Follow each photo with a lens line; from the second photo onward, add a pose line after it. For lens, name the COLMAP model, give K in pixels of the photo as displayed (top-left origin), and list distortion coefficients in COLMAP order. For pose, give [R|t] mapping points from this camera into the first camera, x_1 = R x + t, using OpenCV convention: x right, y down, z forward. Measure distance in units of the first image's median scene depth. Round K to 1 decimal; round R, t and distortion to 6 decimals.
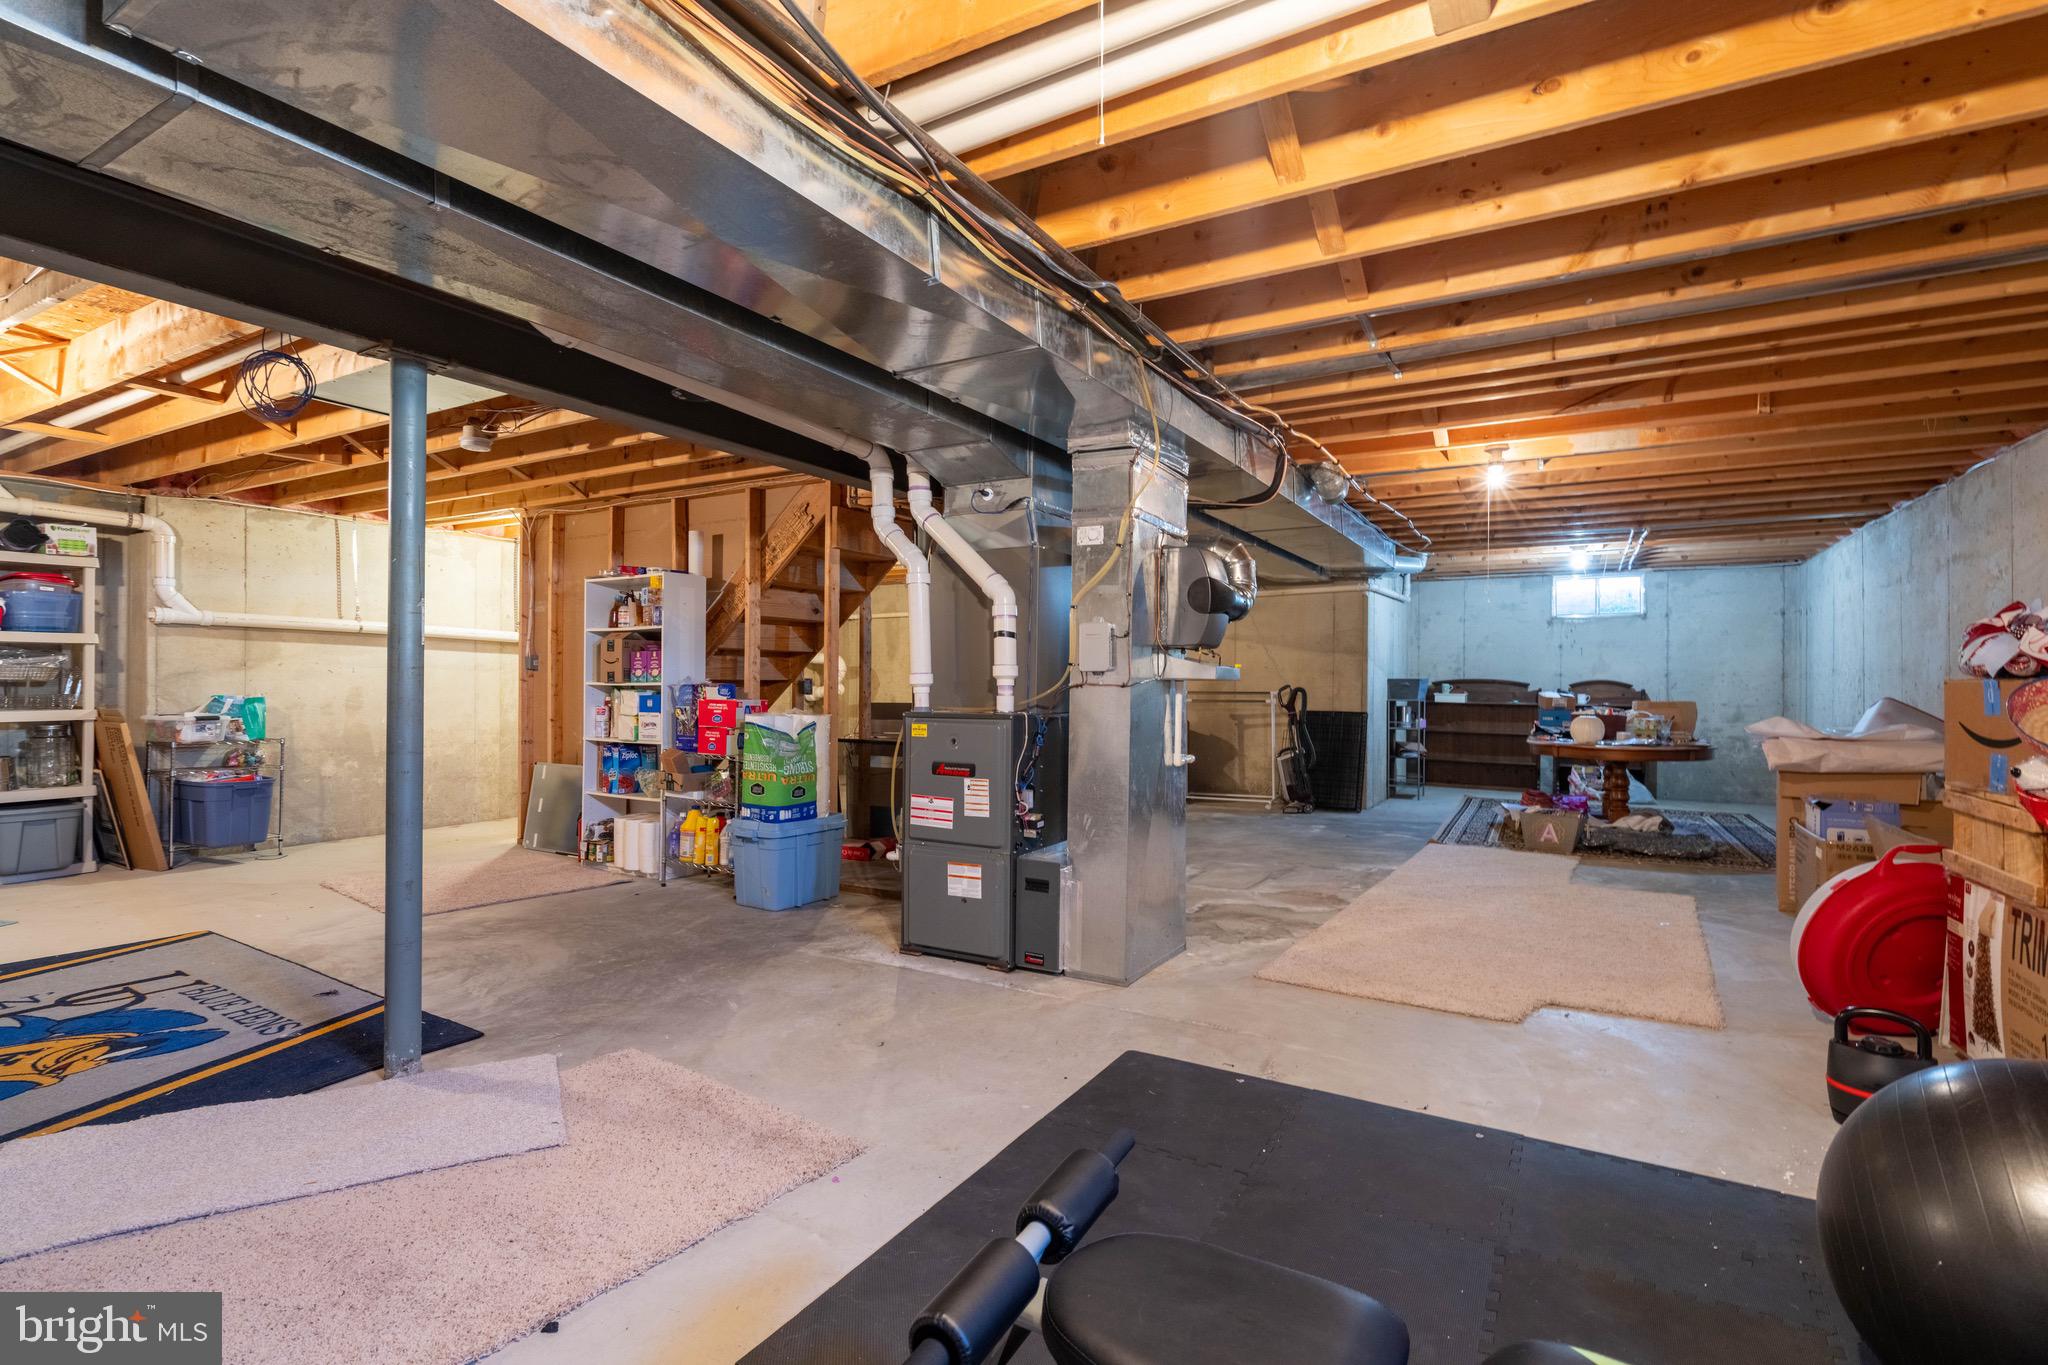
lens RADIAL K [[967.1, 0, 1023.8], [0, 967.1, 685.8], [0, 0, 1]] dist [0.000540, 0.000442]
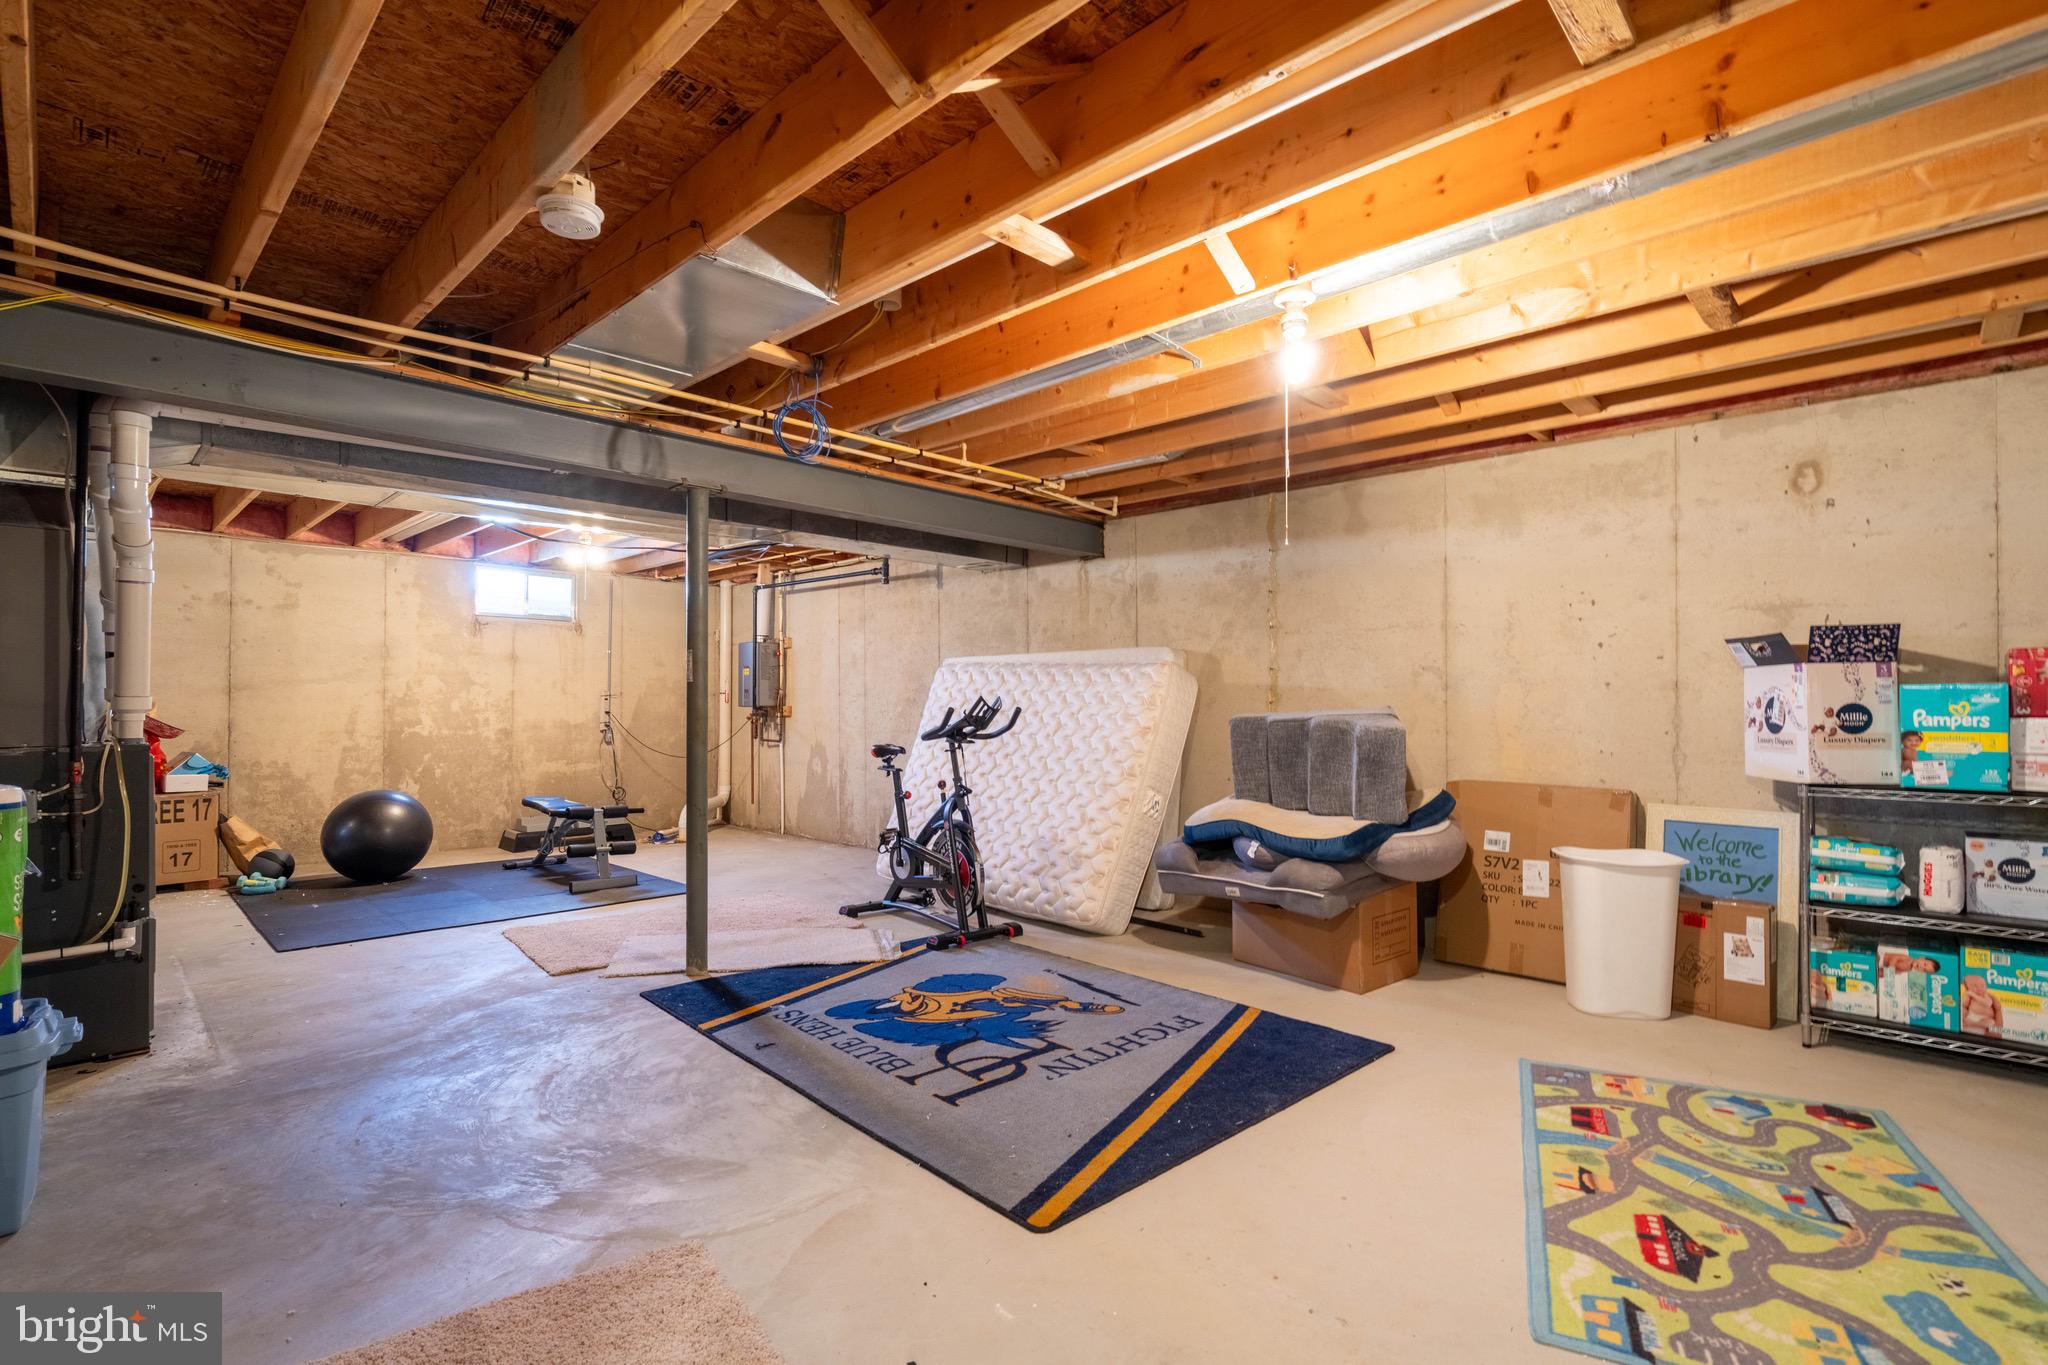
lens RADIAL K [[967.1, 0, 1022.3], [0, 967.1, 691.8], [0, 0, 1]] dist [0.000540, 0.000442]
pose [[-0.967808, -0.003563, 0.251665, -1.280143], [-0.006037, 0.999941, -0.009062, -0.026169], [-0.251618, -0.010290, -0.967772, 1.980198]]
